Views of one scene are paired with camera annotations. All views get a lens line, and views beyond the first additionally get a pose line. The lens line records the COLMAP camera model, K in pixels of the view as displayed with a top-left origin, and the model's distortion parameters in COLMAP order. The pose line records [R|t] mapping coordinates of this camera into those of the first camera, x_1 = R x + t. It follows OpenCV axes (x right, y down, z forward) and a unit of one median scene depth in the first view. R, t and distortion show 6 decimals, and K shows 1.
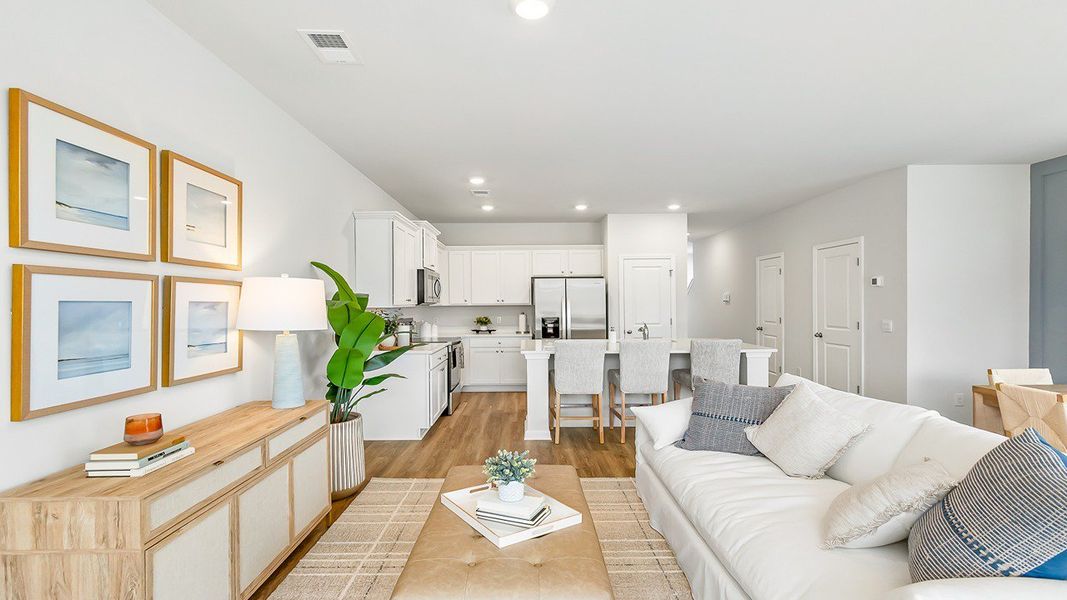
lens RADIAL K [[508.0, 0, 534.4], [0, 508.0, 301.8], [0, 0, 1]] dist [-0.001942, 0.000093]
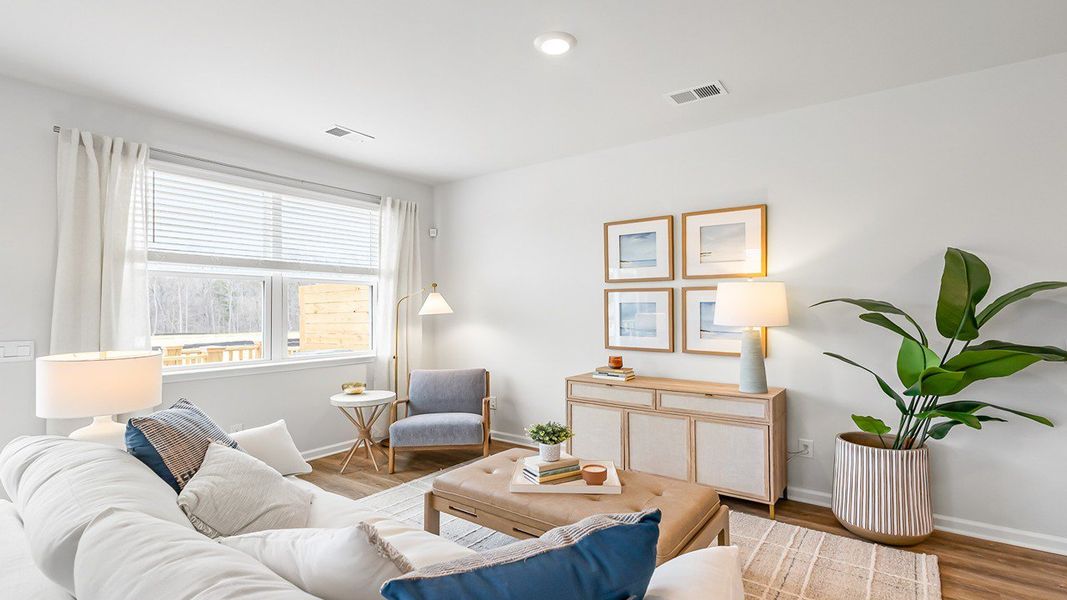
lens RADIAL K [[508.0, 0, 532.0], [0, 508.0, 295.3], [0, 0, 1]] dist [-0.001942, 0.000093]
pose [[-0.595701, 0.000902, -0.803206, 1.059251], [0.015556, 0.999825, -0.010414, -0.016597], [0.803055, -0.018698, -0.595611, 1.797203]]
